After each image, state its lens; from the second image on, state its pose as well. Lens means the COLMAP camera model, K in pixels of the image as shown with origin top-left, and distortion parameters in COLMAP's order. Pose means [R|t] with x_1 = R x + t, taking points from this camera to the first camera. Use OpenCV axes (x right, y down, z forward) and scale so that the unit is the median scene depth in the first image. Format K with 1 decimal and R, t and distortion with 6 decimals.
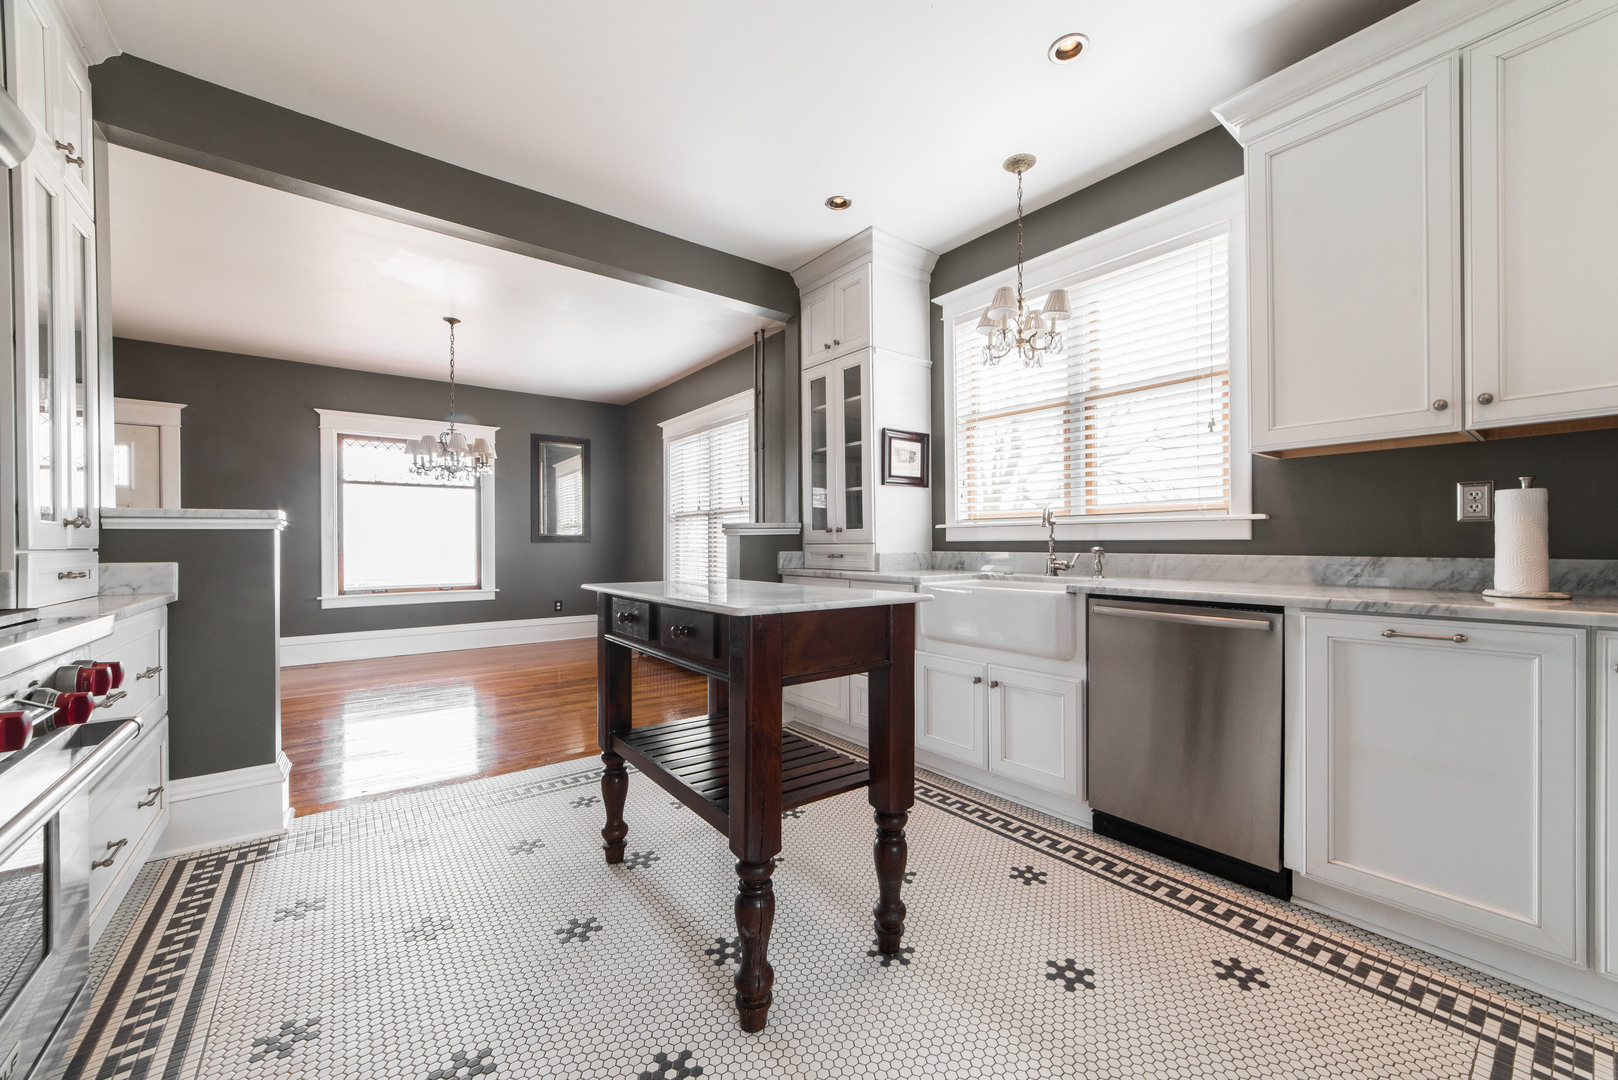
lens RADIAL K [[647.5, 0, 843.5], [0, 647.5, 543.5], [0, 0, 1]] dist [-0.001236, 0.000038]
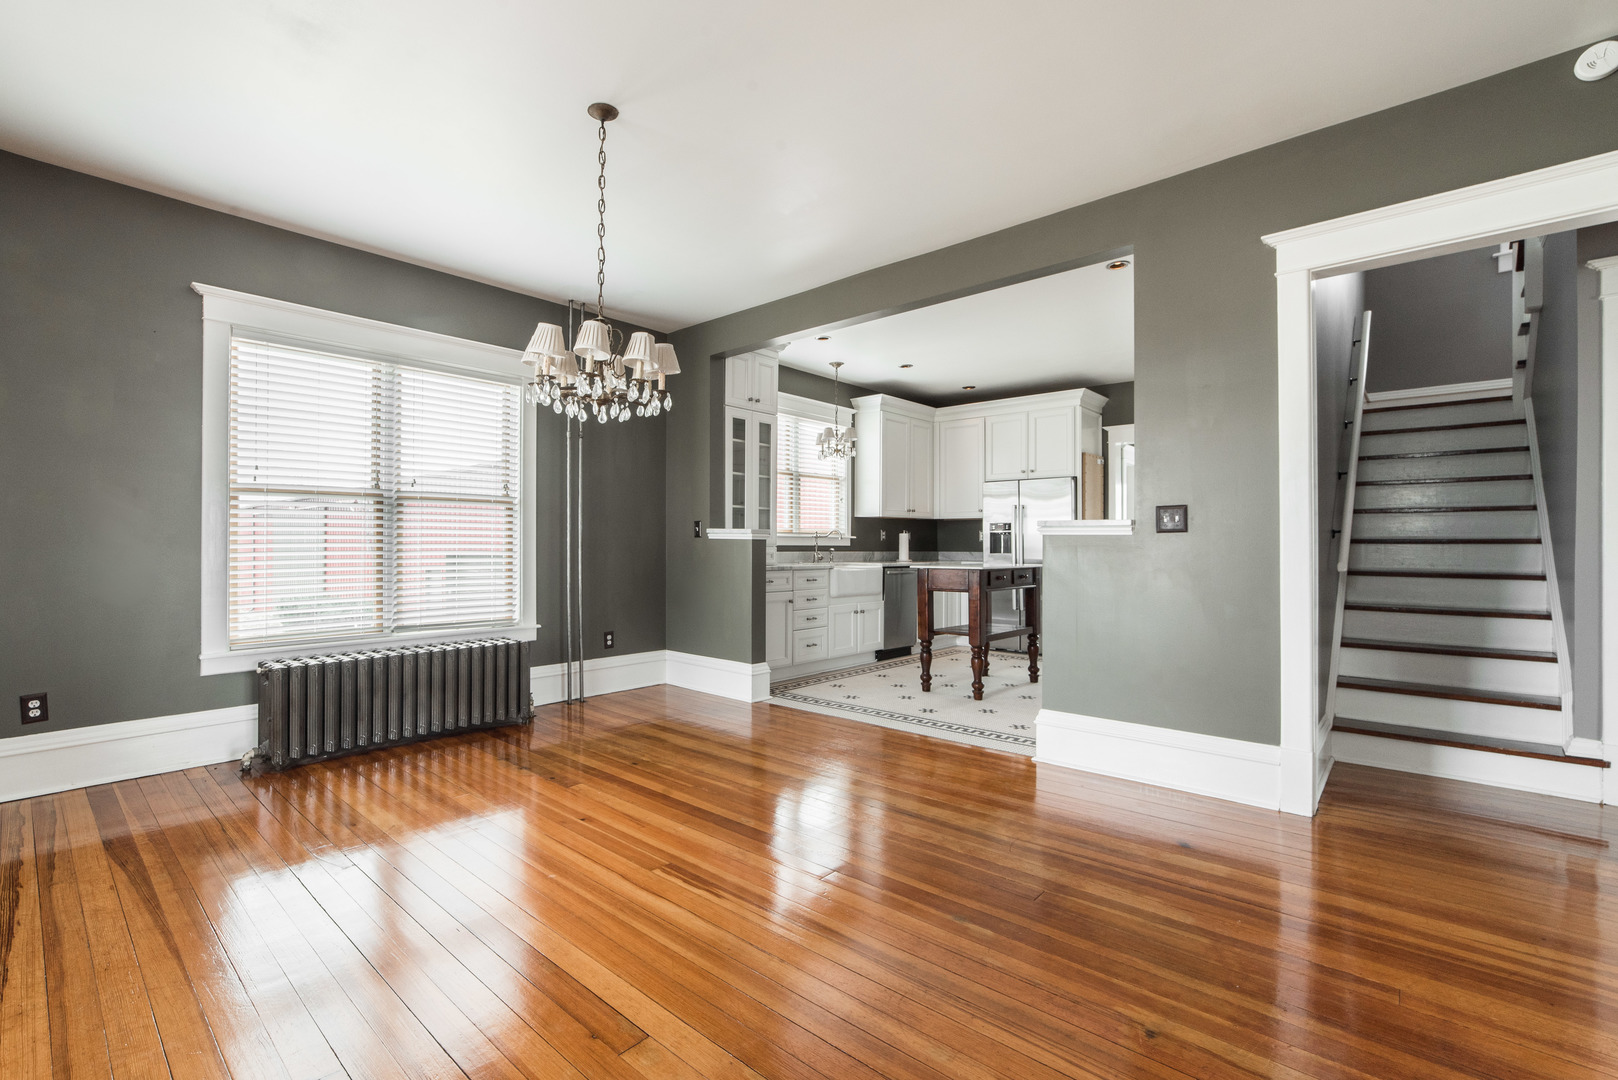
lens RADIAL K [[717.7, 0, 779.0], [0, 717.7, 541.1], [0, 0, 1]] dist [-0.002030, -0.000029]
pose [[-0.163700, 0.014615, 0.986402, -1.527967], [0.002391, 0.999893, -0.014418, 0.011396], [-0.986507, -0.000002, -0.163718, 1.210302]]
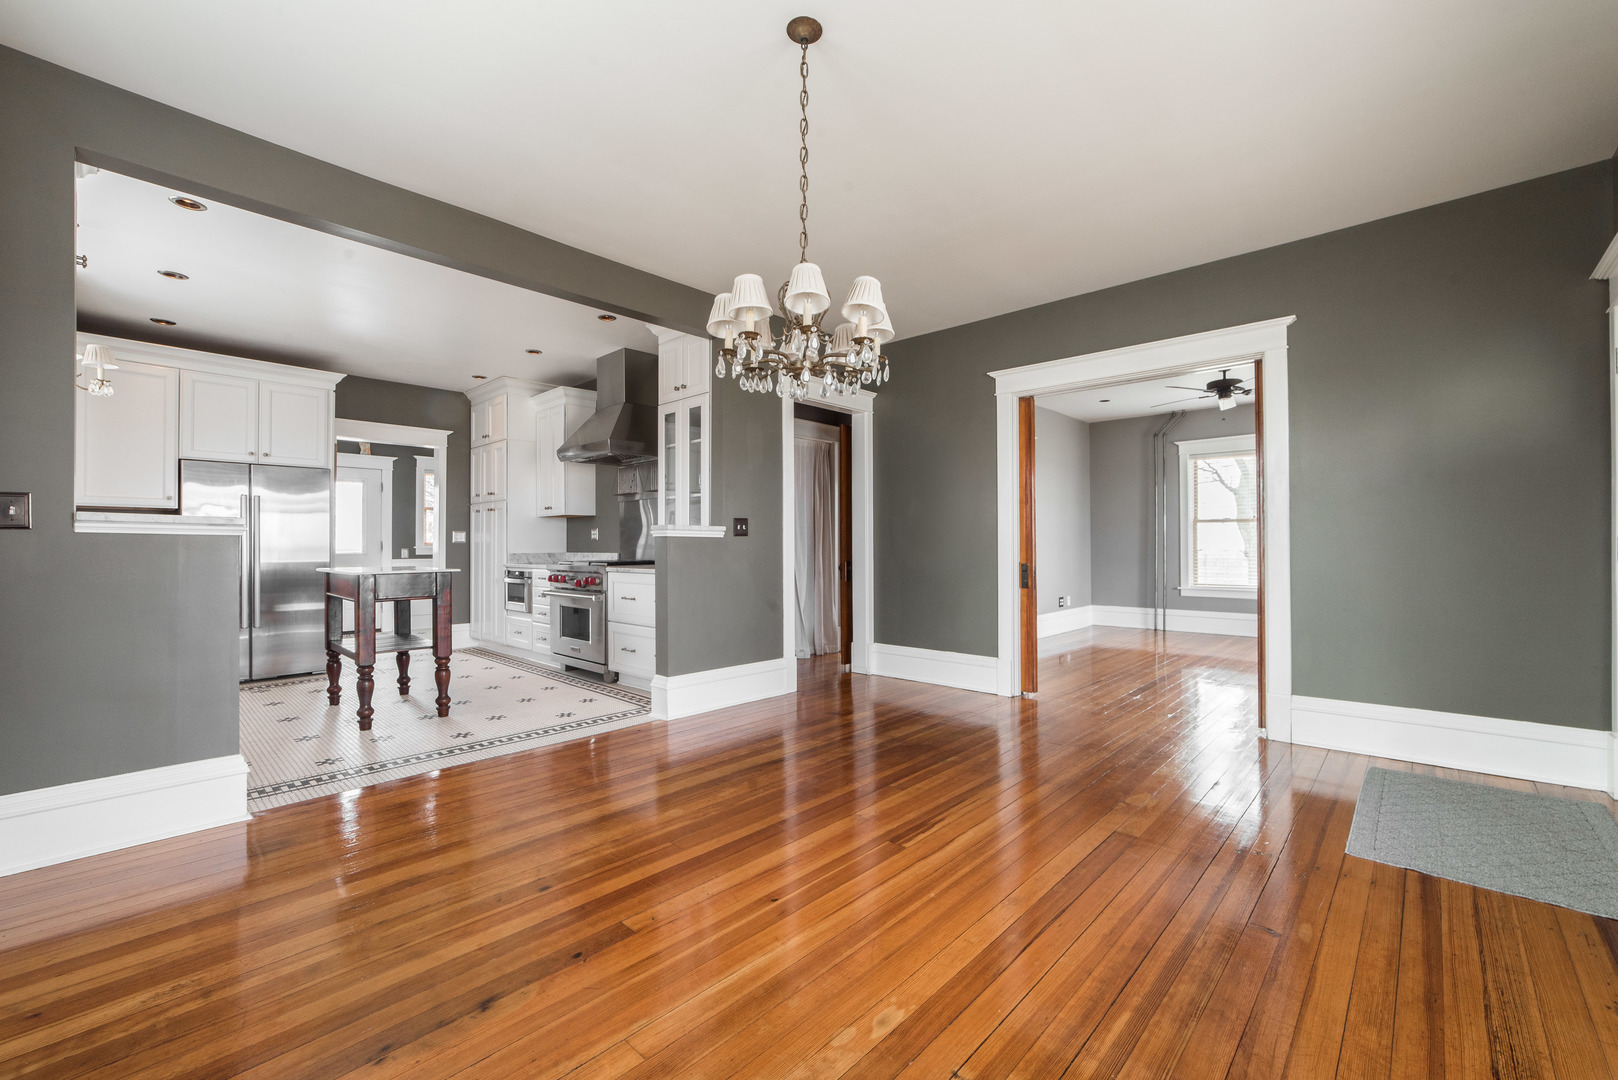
lens RADIAL K [[671.8, 0, 812.4], [0, 671.8, 546.2], [0, 0, 1]] dist [-0.000592, -0.000075]
pose [[-0.985845, 0.008773, -0.167429, -0.705504], [0.008862, 0.999961, 0.000214, 0.008744], [0.167424, -0.001272, -0.985884, 1.814833]]
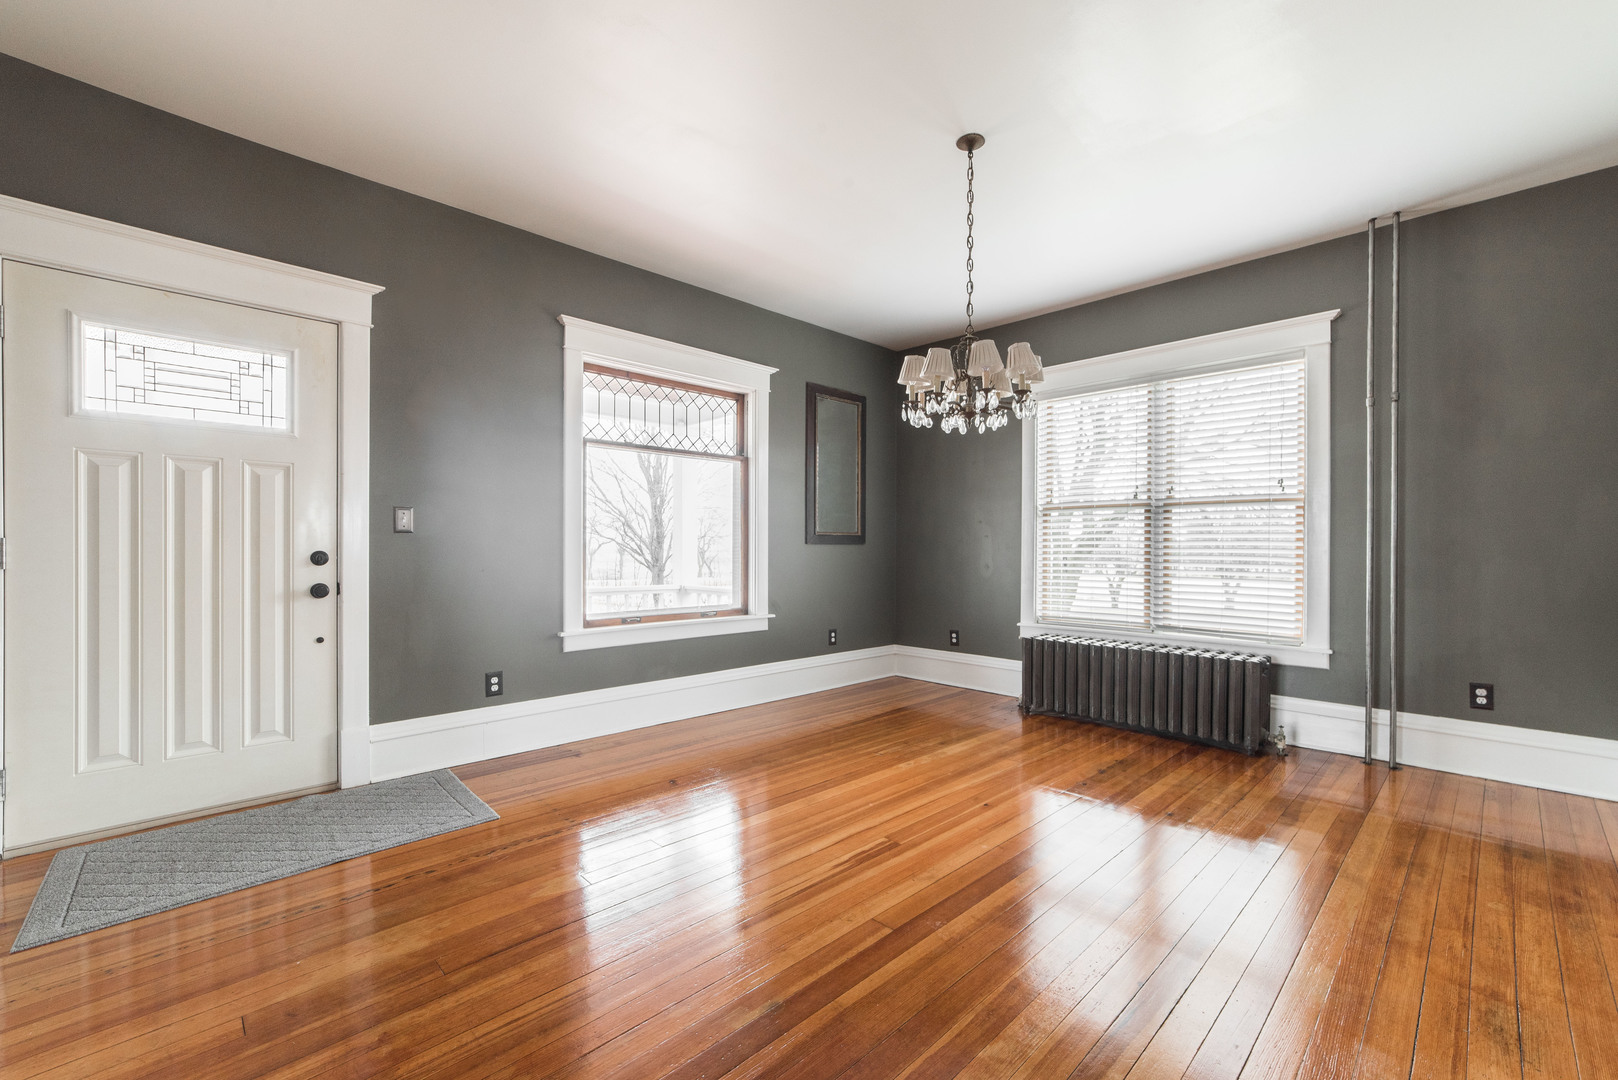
lens RADIAL K [[671.8, 0, 812.4], [0, 671.8, 546.2], [0, 0, 1]] dist [-0.000592, -0.000075]
pose [[0.993184, 0.010240, 0.116108, -1.042019], [-0.010163, 0.999948, -0.001257, 0.002452], [-0.116115, 0.000069, 0.993236, 0.569094]]
